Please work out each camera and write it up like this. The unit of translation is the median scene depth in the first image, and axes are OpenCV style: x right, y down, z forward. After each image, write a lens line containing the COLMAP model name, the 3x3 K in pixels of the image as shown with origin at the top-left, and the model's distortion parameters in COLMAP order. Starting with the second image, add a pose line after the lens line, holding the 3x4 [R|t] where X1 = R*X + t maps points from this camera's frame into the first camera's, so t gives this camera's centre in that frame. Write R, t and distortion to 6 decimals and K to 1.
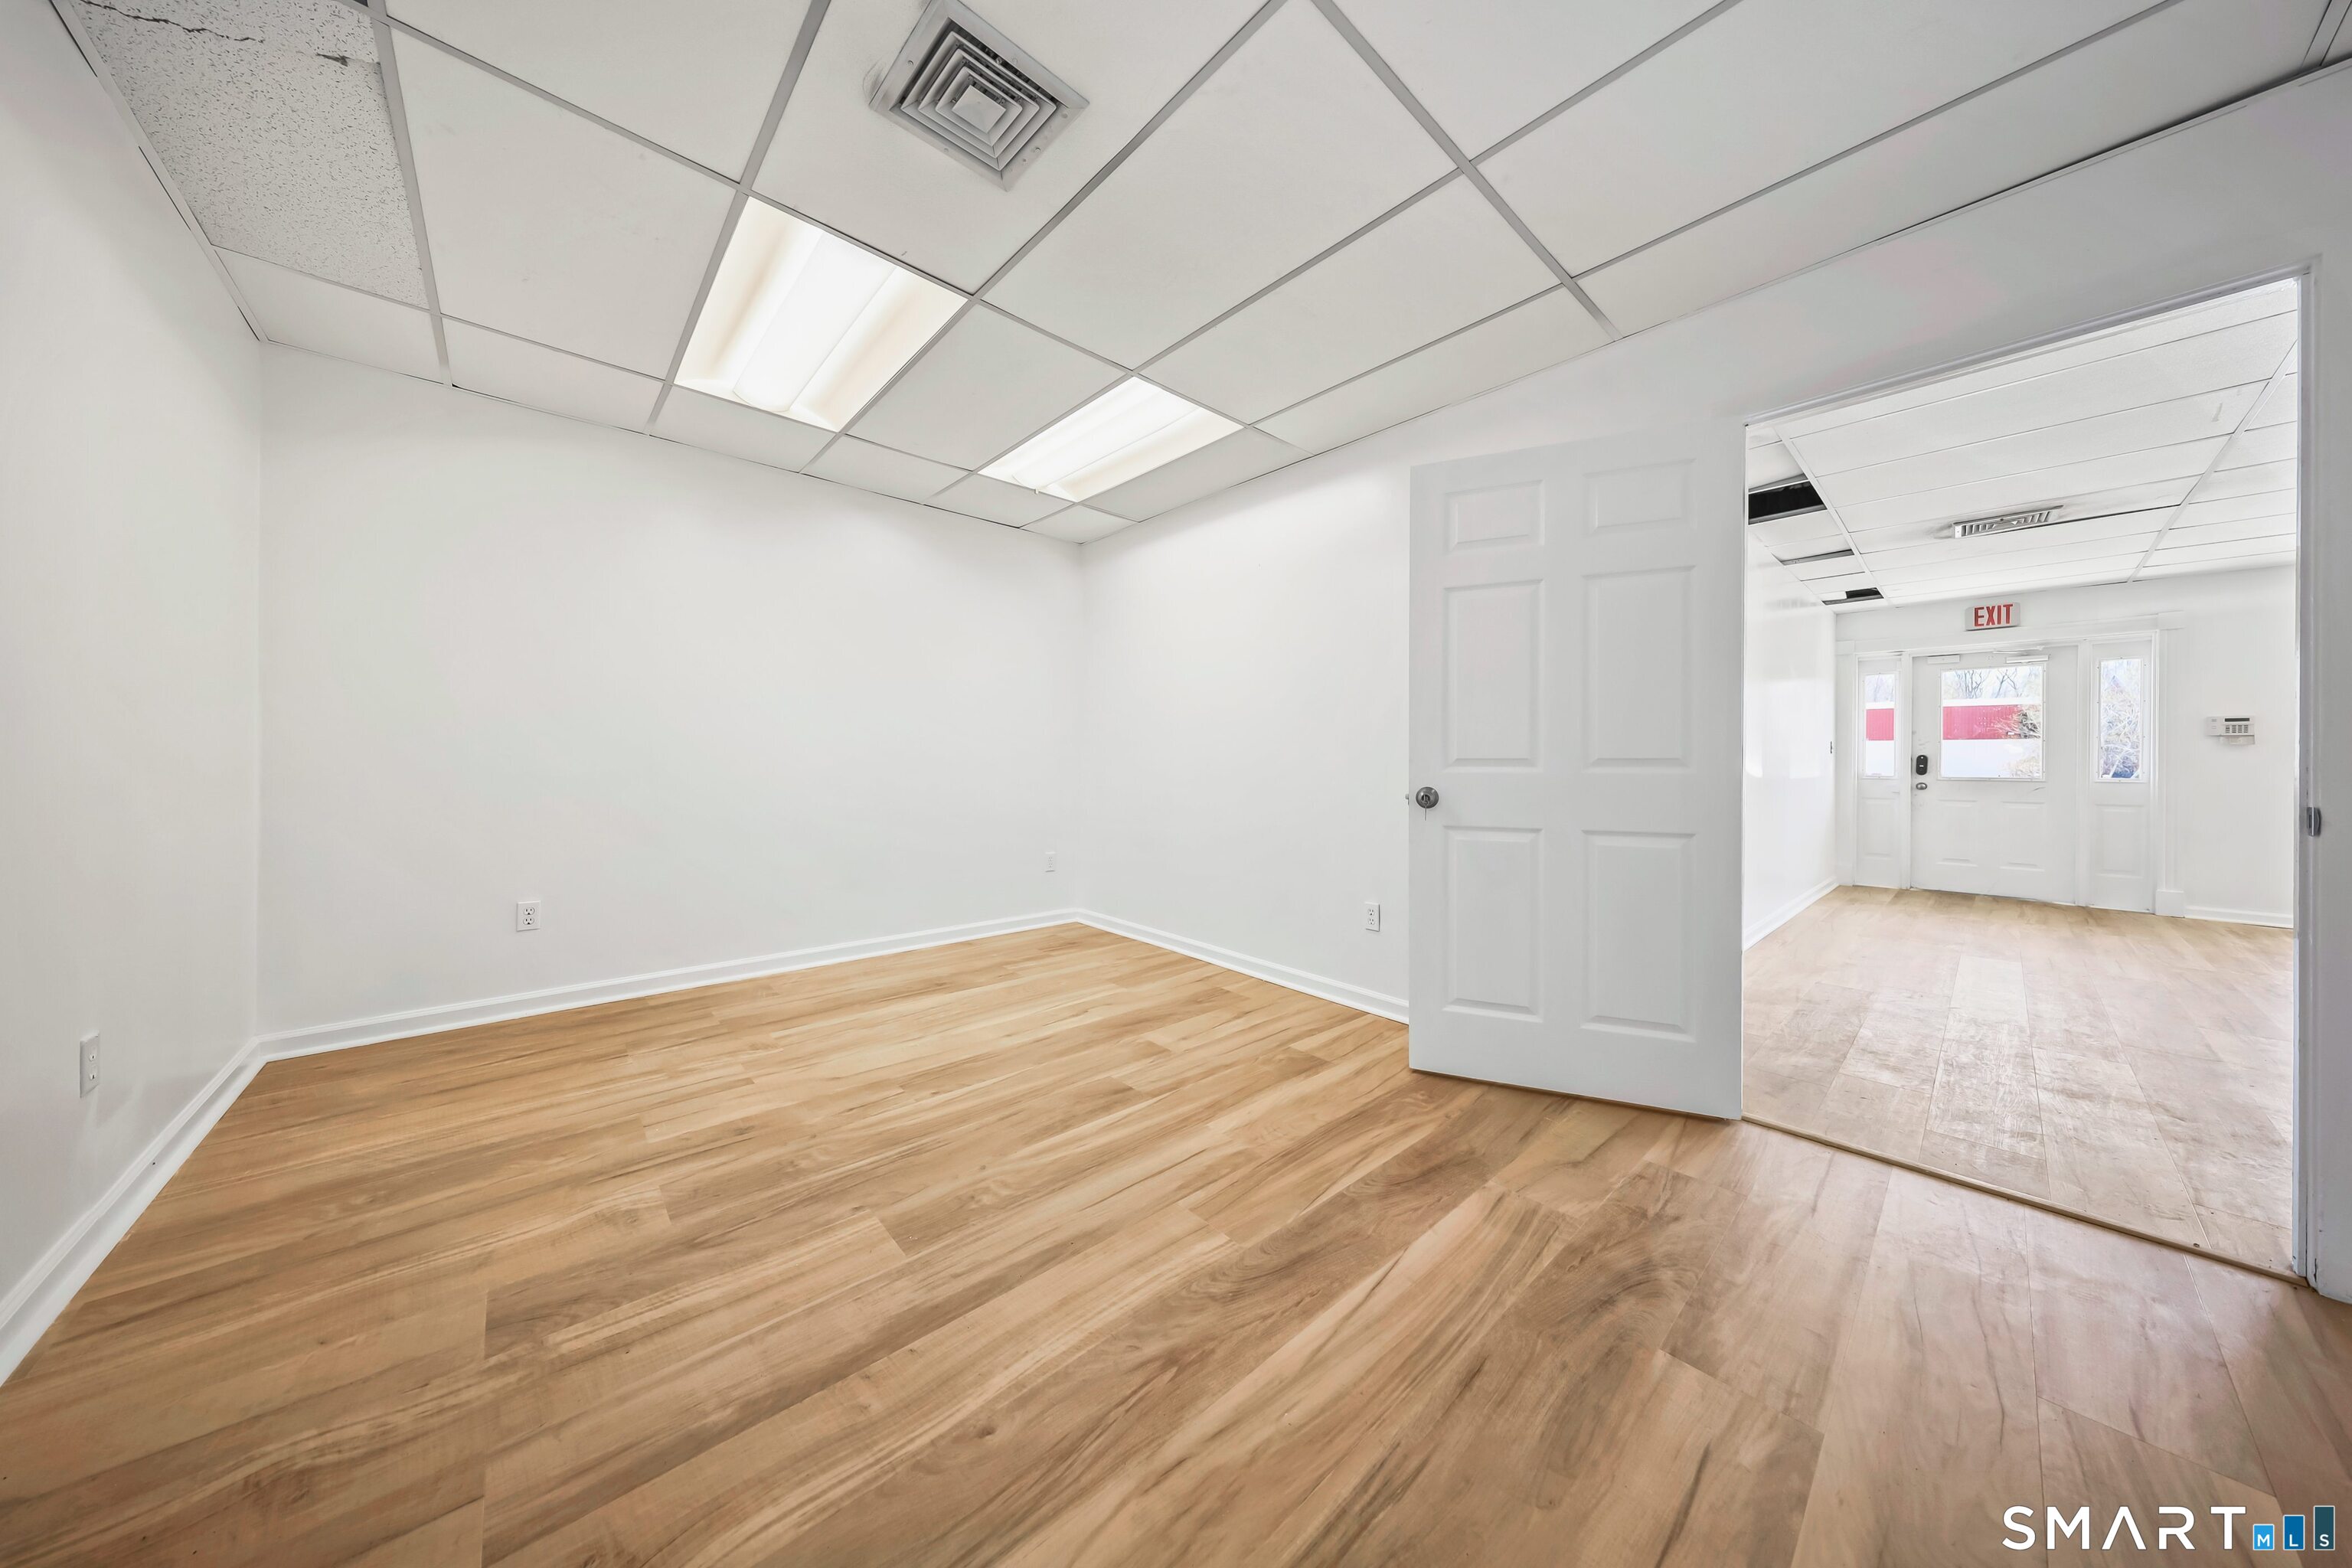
lens RADIAL K [[741.4, 0, 1137.5], [0, 741.4, 759.1], [0, 0, 1]] dist [0.000170, -0.000063]
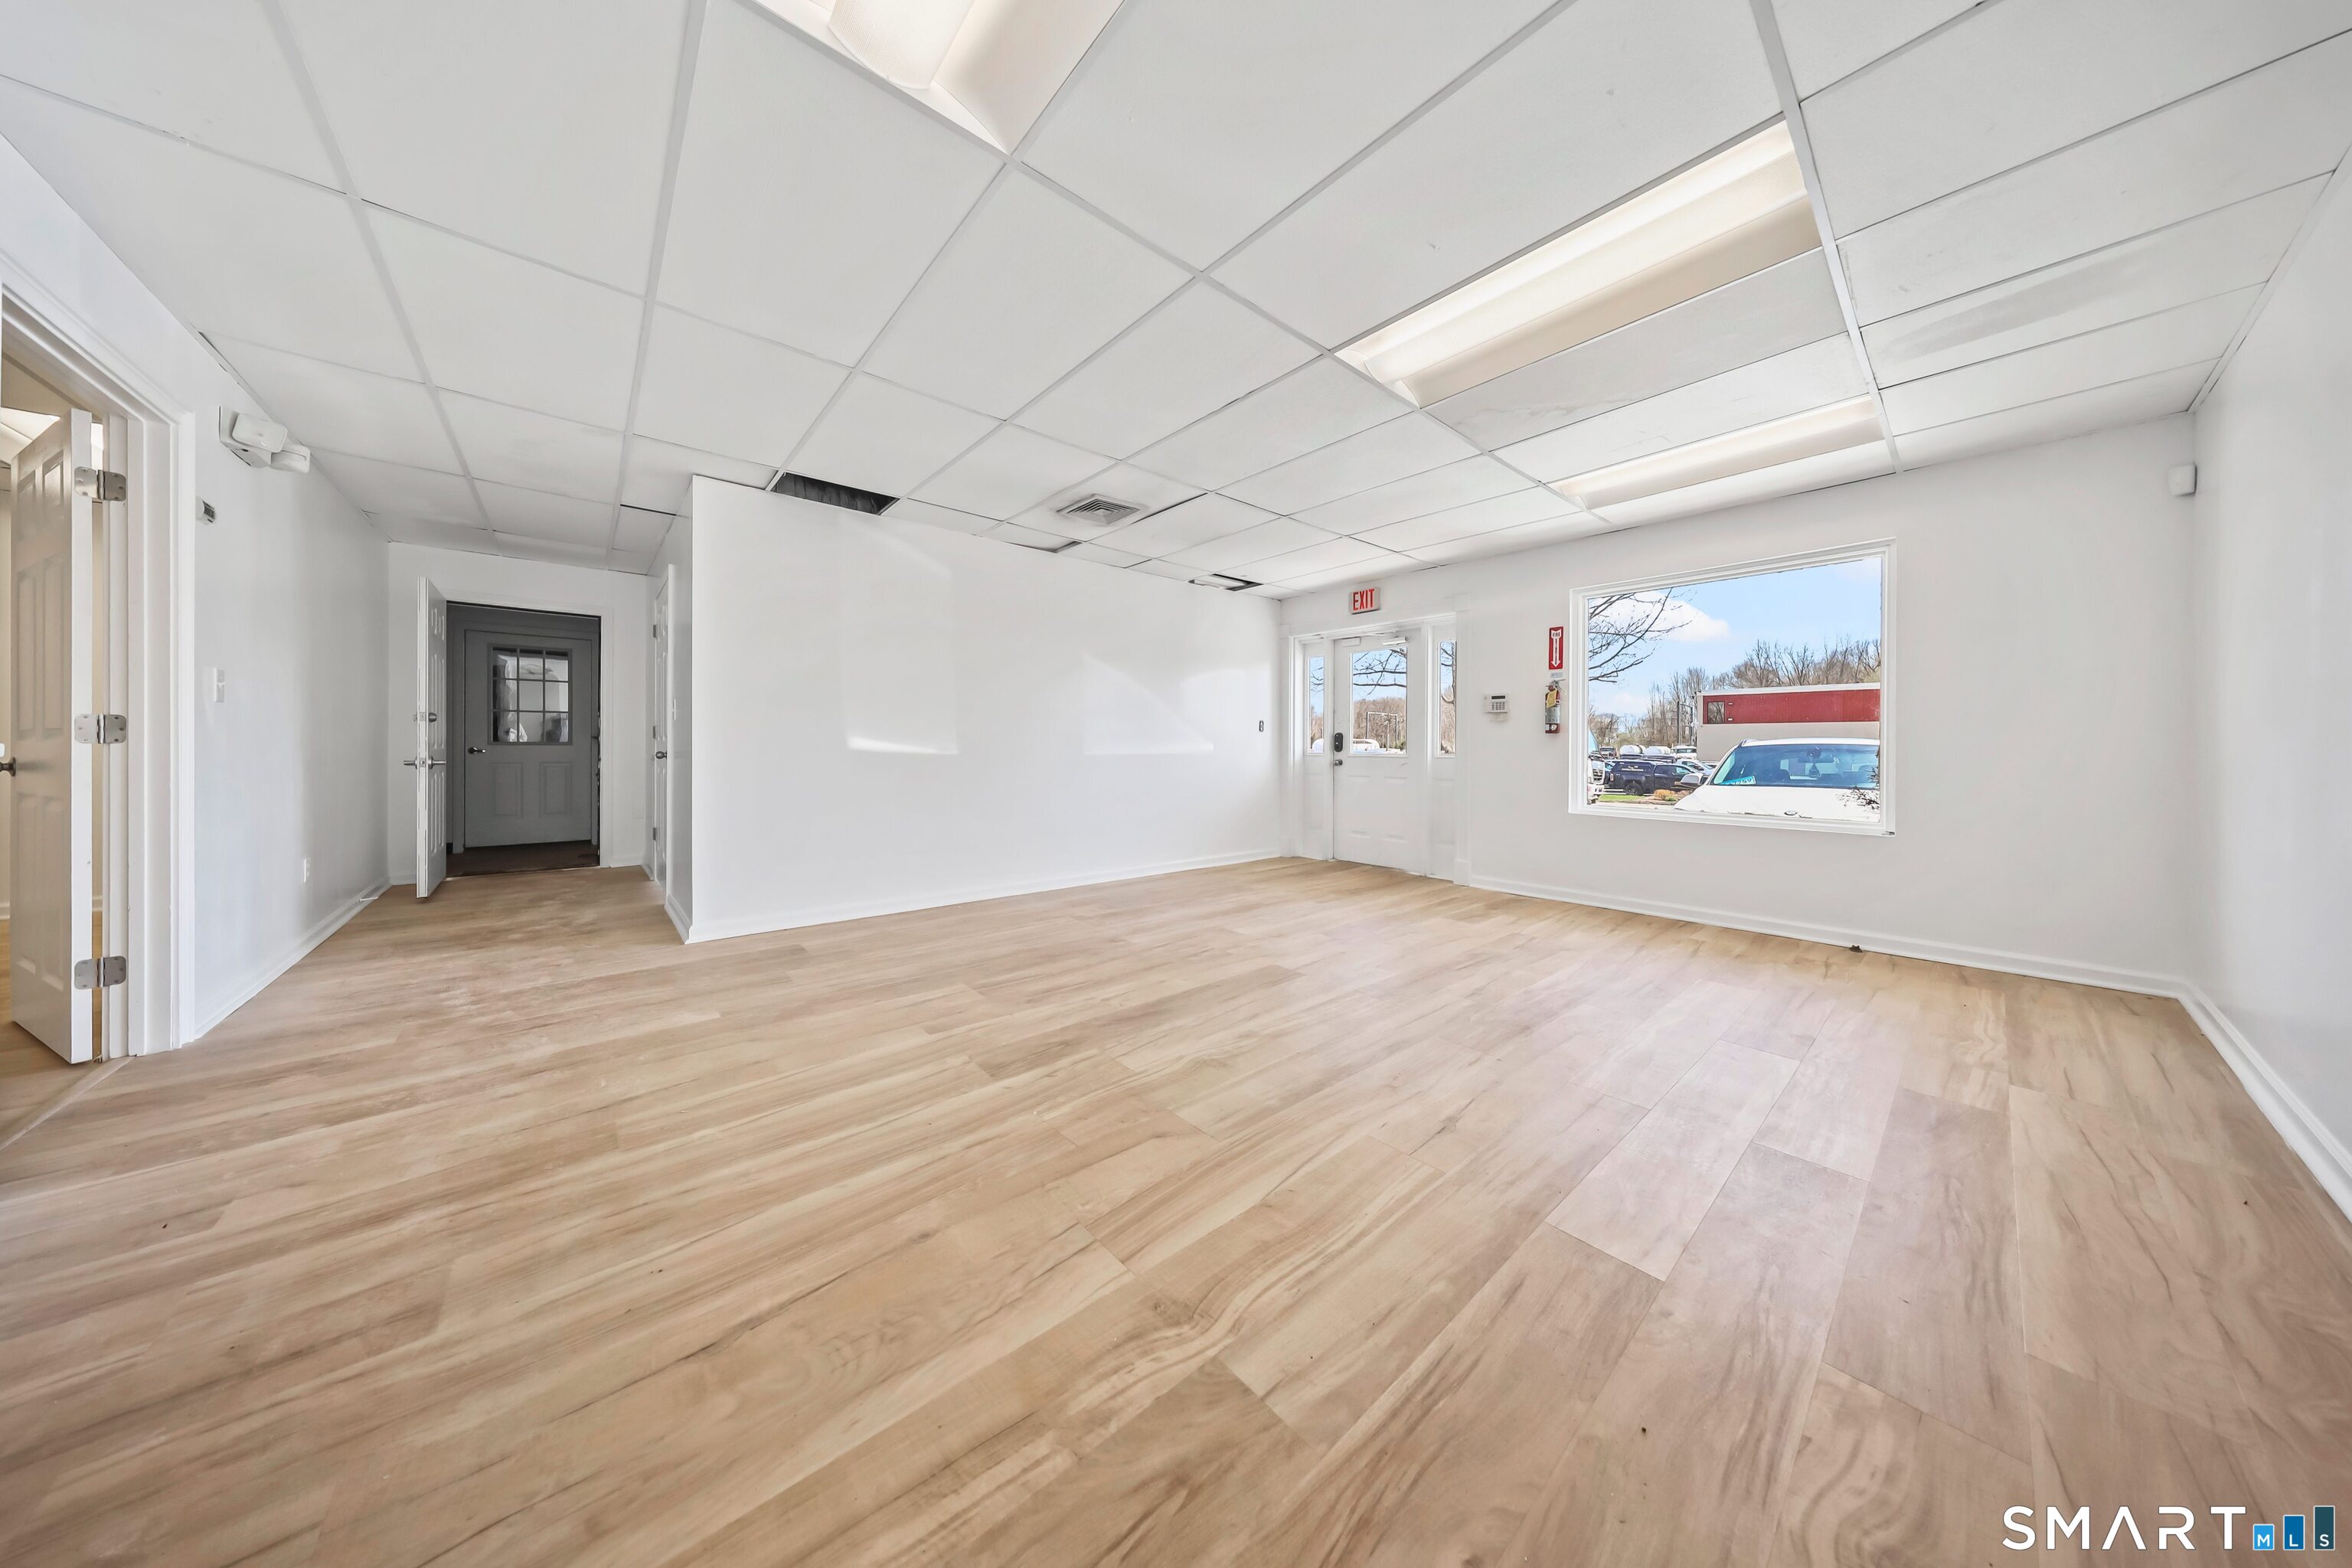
lens RADIAL K [[691.3, 0, 1162.7], [0, 691.3, 749.9], [0, 0, 1]] dist [-0.000836, -0.000154]
pose [[1.000000, 0.000231, 0.000207, 0.811057], [-0.000231, 0.999995, 0.003140, 0.015309], [-0.000207, -0.003140, 0.999995, 0.017040]]
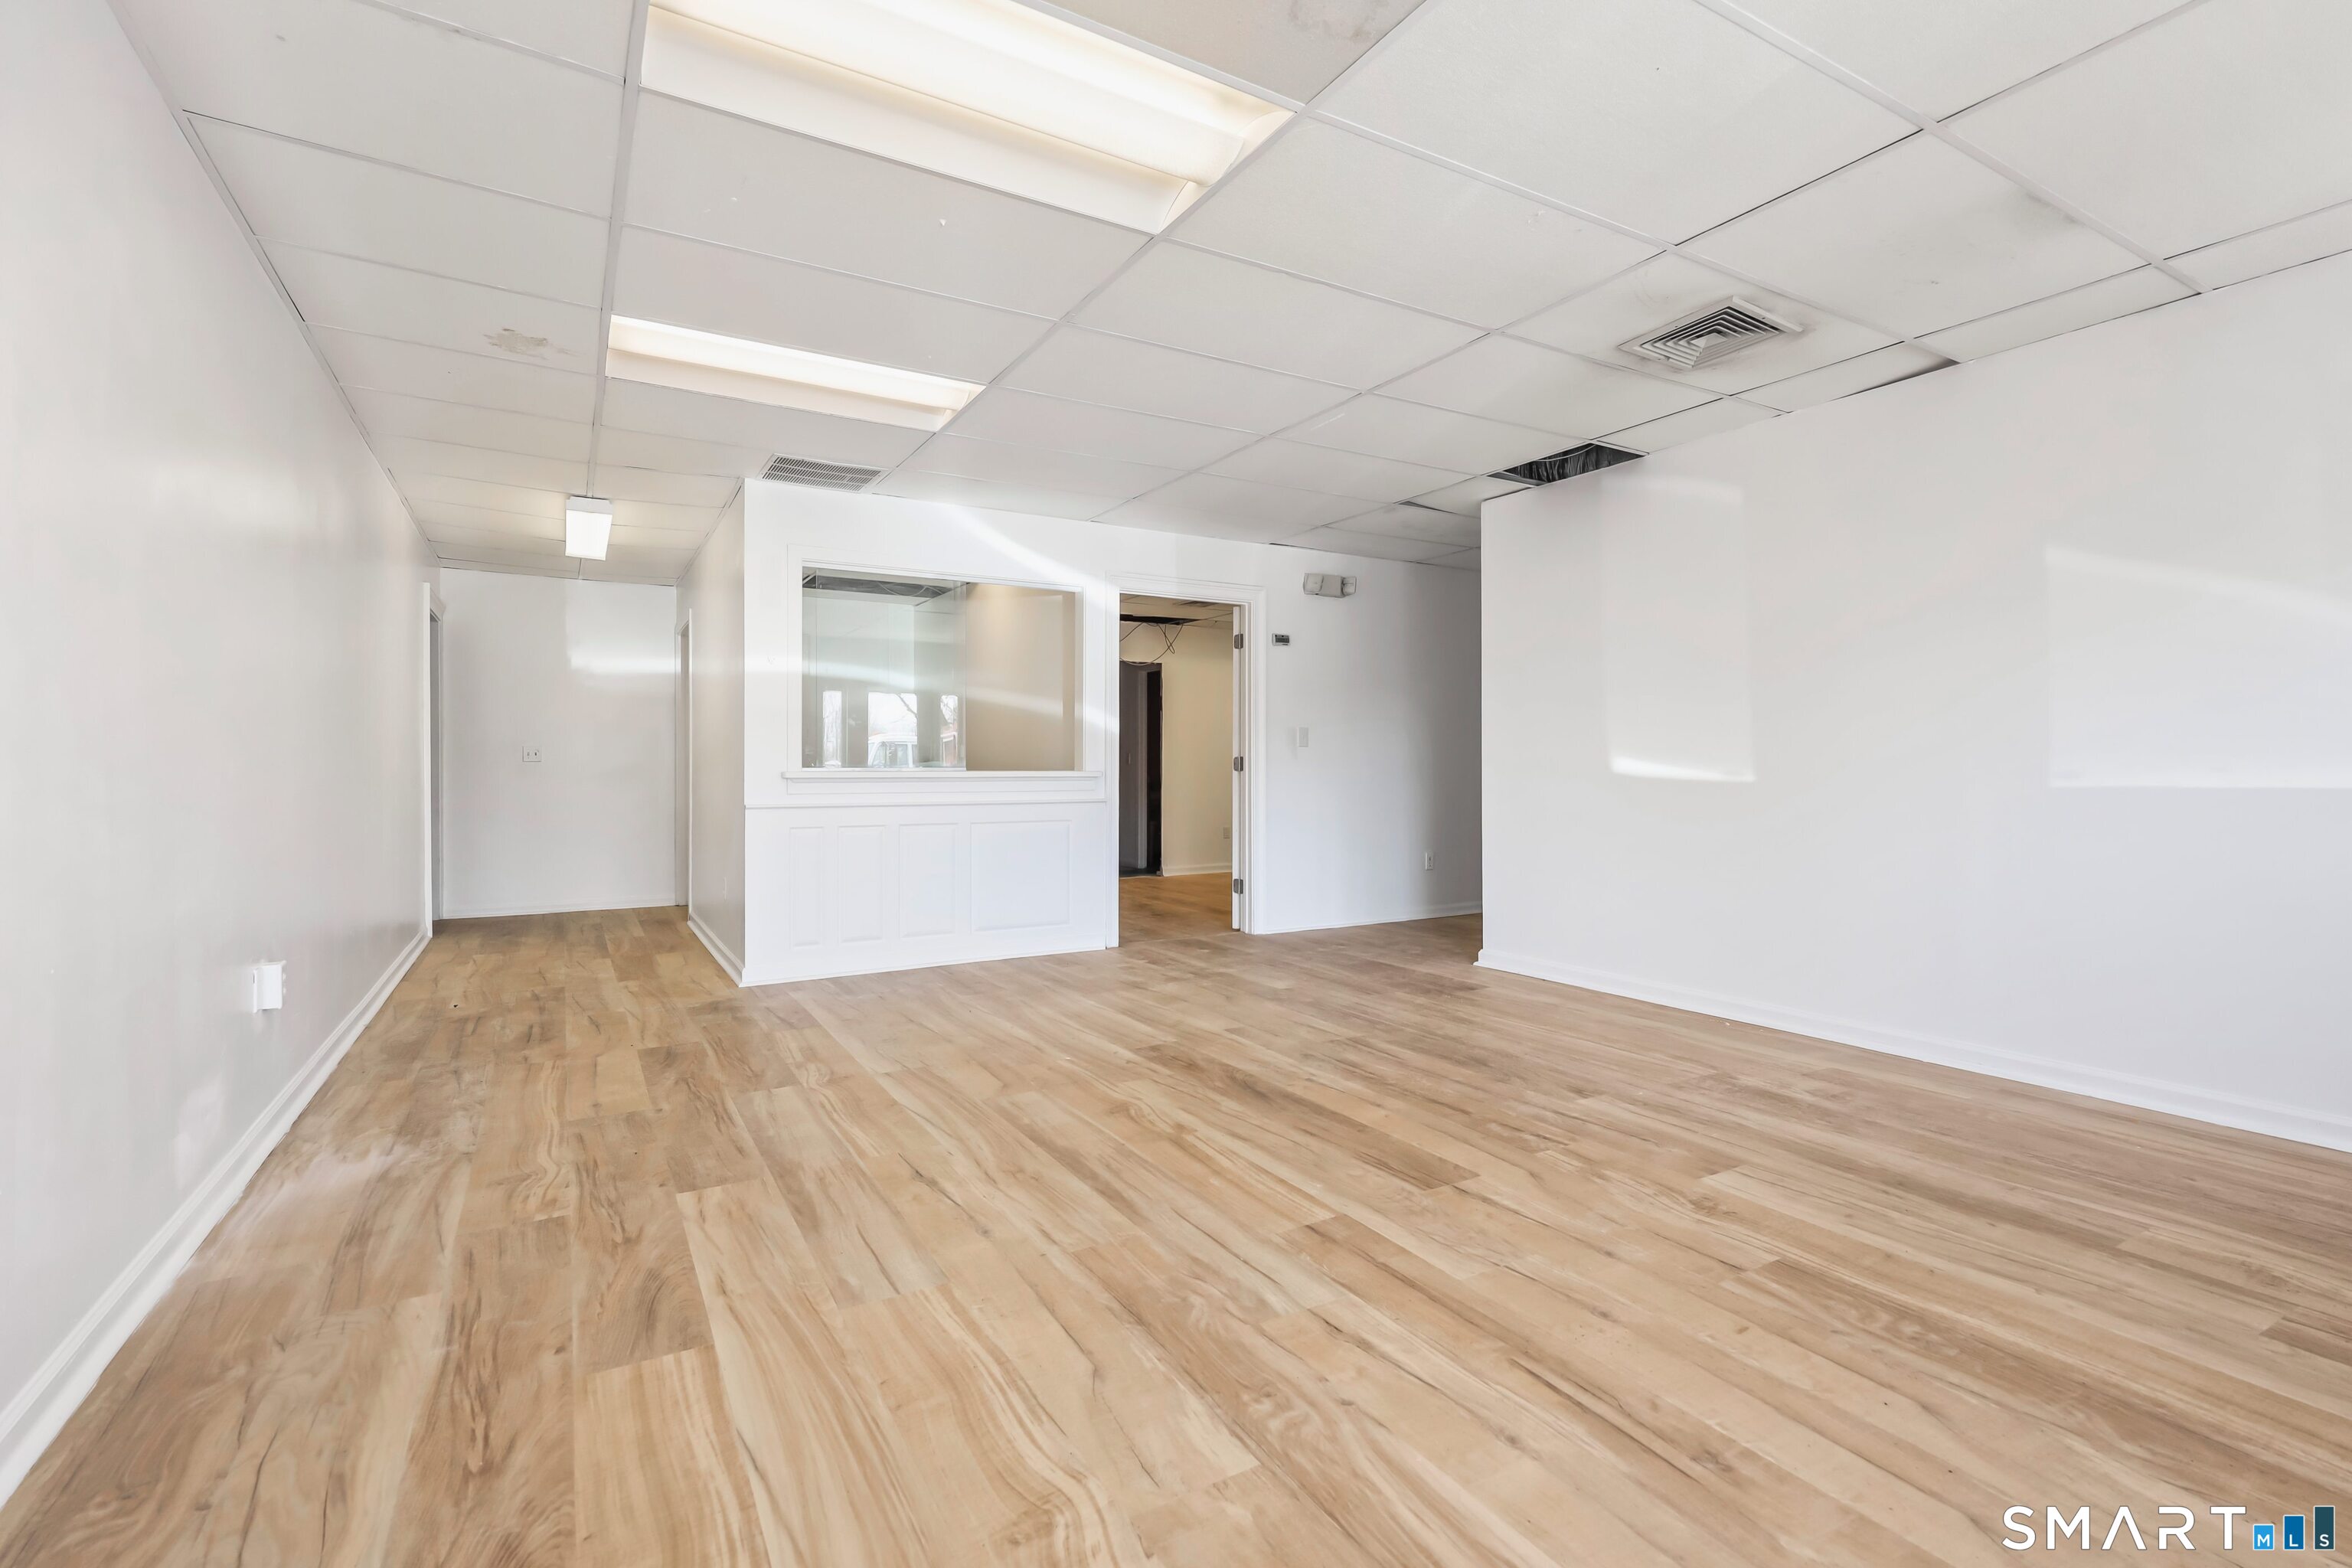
lens RADIAL K [[1074.8, 0, 1189.0], [0, 1074.8, 773.0], [0, 0, 1]] dist [0.009538, -0.003139]
pose [[-0.168726, -0.001882, -0.985661, 1.329989], [0.000035, 0.999998, -0.001916, 0.017106], [0.985663, -0.000358, -0.168726, 0.482544]]
